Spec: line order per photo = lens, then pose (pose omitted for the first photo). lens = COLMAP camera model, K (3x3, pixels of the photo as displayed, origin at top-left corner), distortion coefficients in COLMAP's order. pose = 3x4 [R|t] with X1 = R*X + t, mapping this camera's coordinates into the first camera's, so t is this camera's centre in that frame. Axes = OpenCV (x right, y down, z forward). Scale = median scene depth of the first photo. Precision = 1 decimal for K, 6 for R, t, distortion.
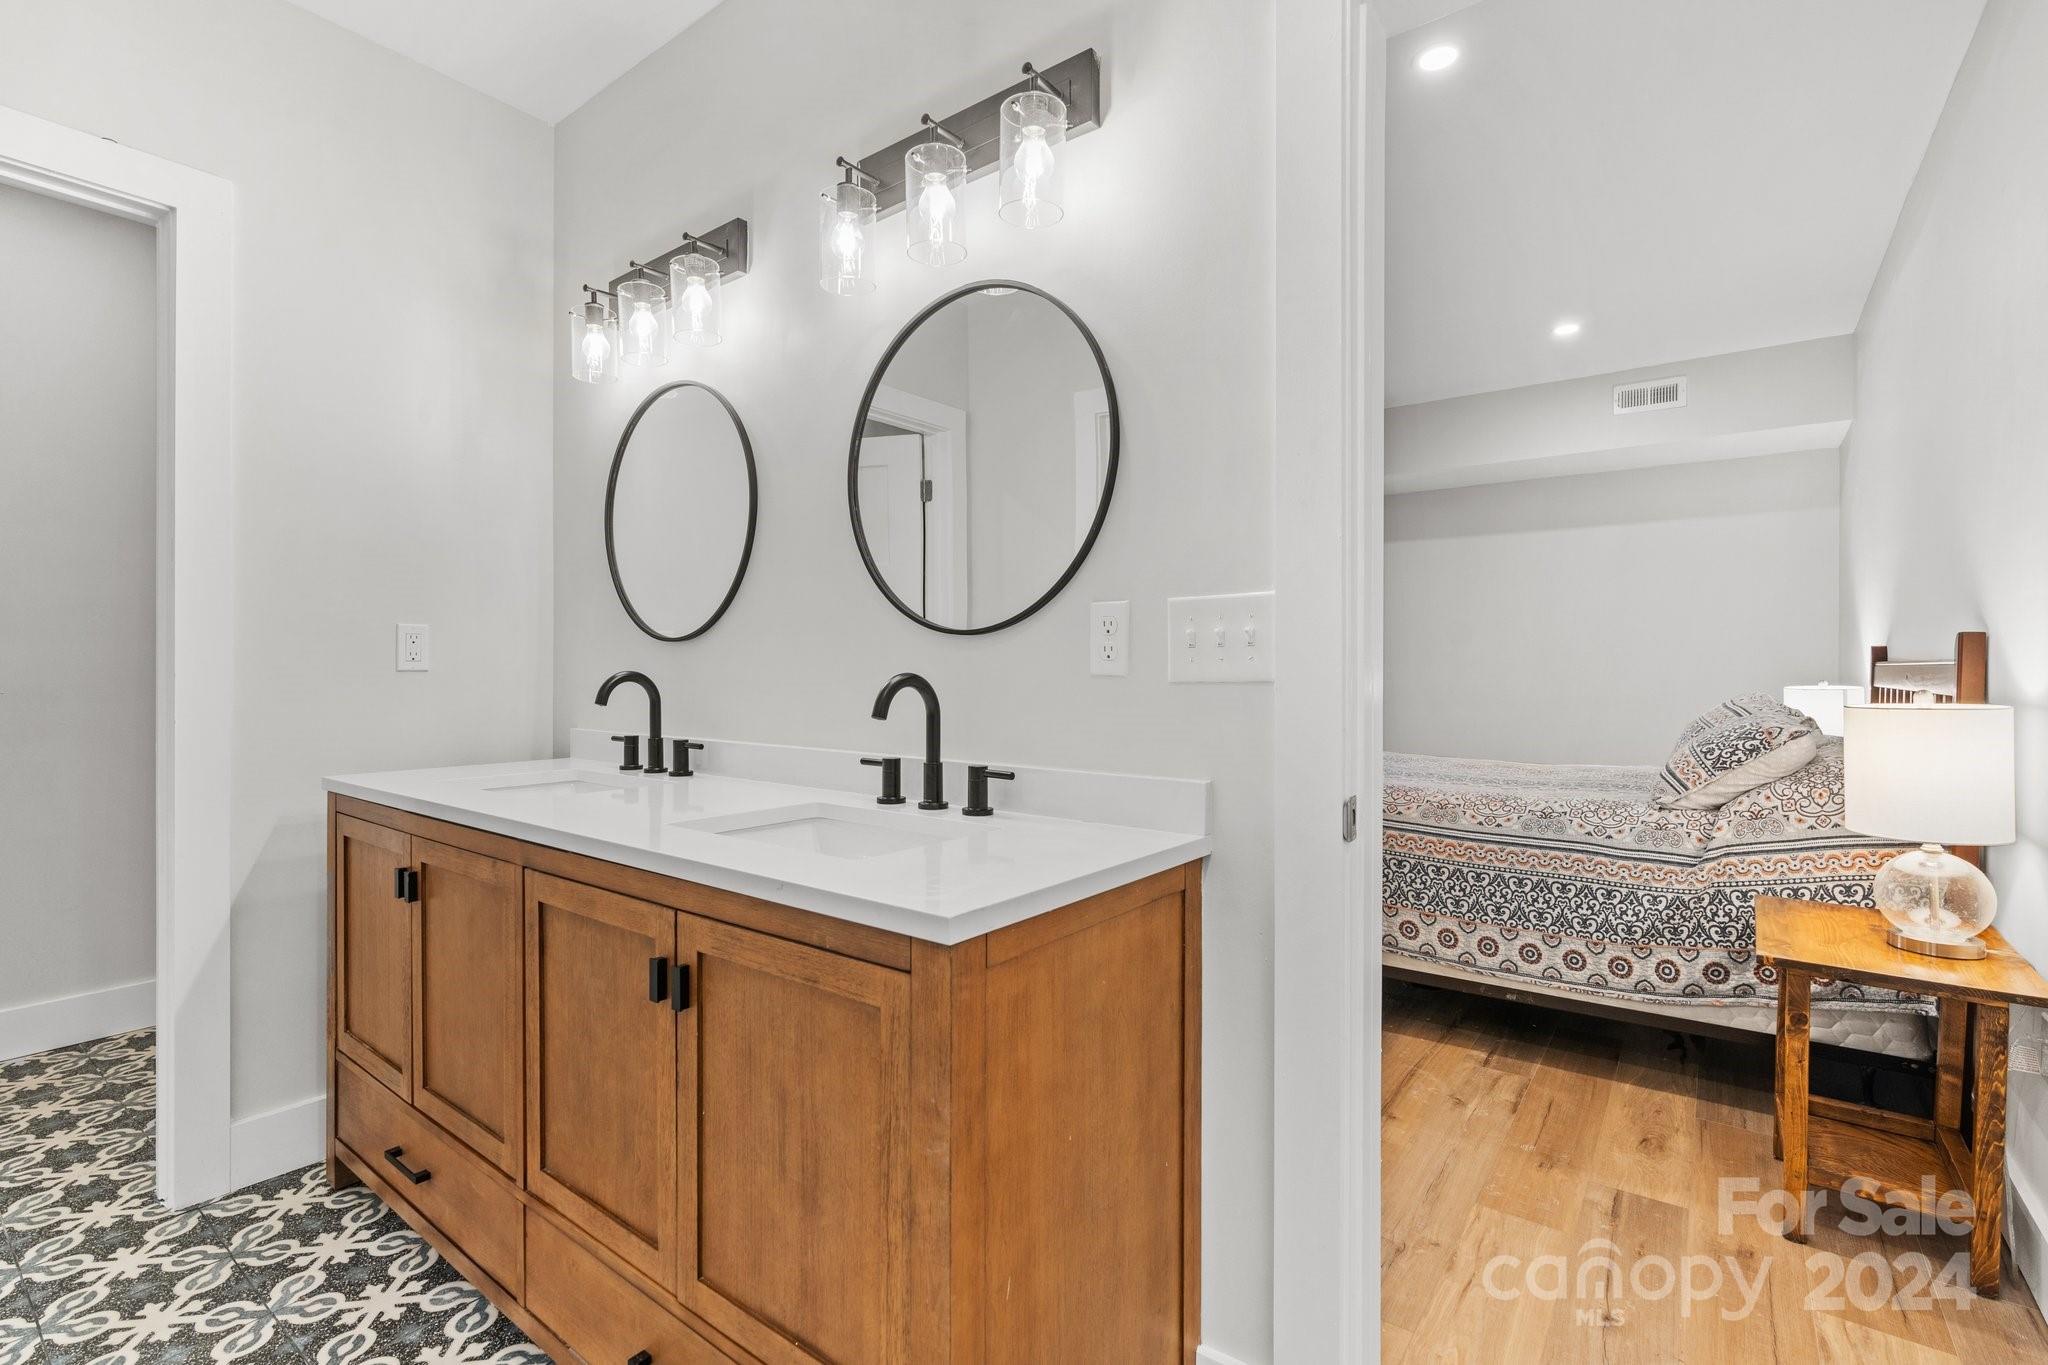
lens RADIAL K [[925.3, 0, 973.3], [0, 925.3, 706.9], [0, 0, 1]] dist [-0.008435, 0.002588]
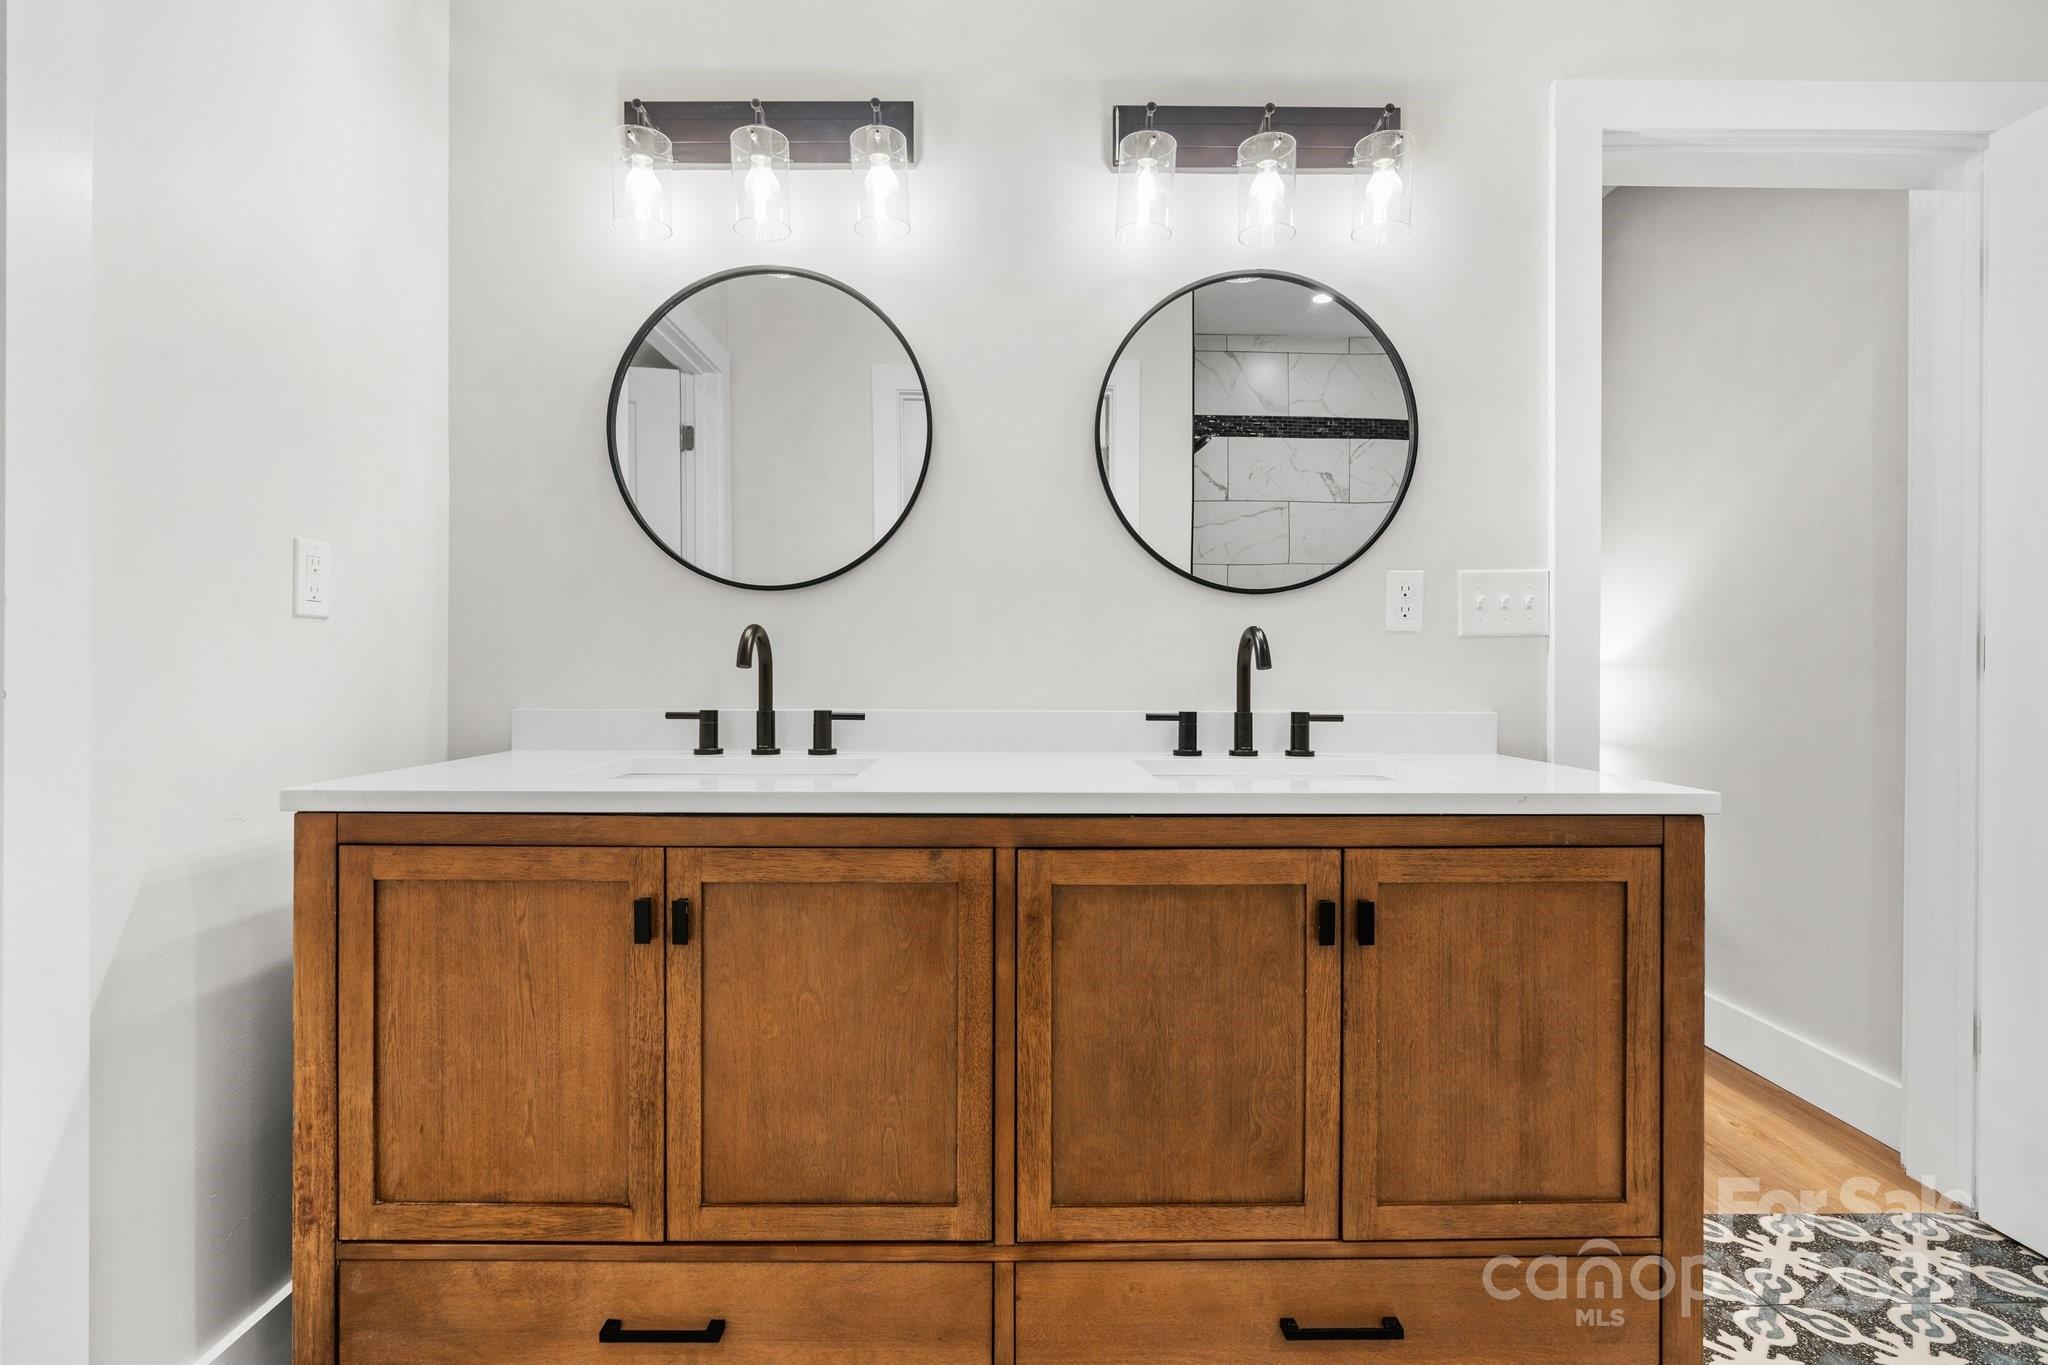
lens RADIAL K [[925.3, 0, 1017.6], [0, 925.3, 692.3], [0, 0, 1]] dist [-0.008435, 0.002588]
pose [[0.781093, -0.017111, 0.624181, -1.202586], [0.022392, 0.999749, -0.000614, 0.043118], [-0.624014, 0.014456, 0.781280, 0.430276]]
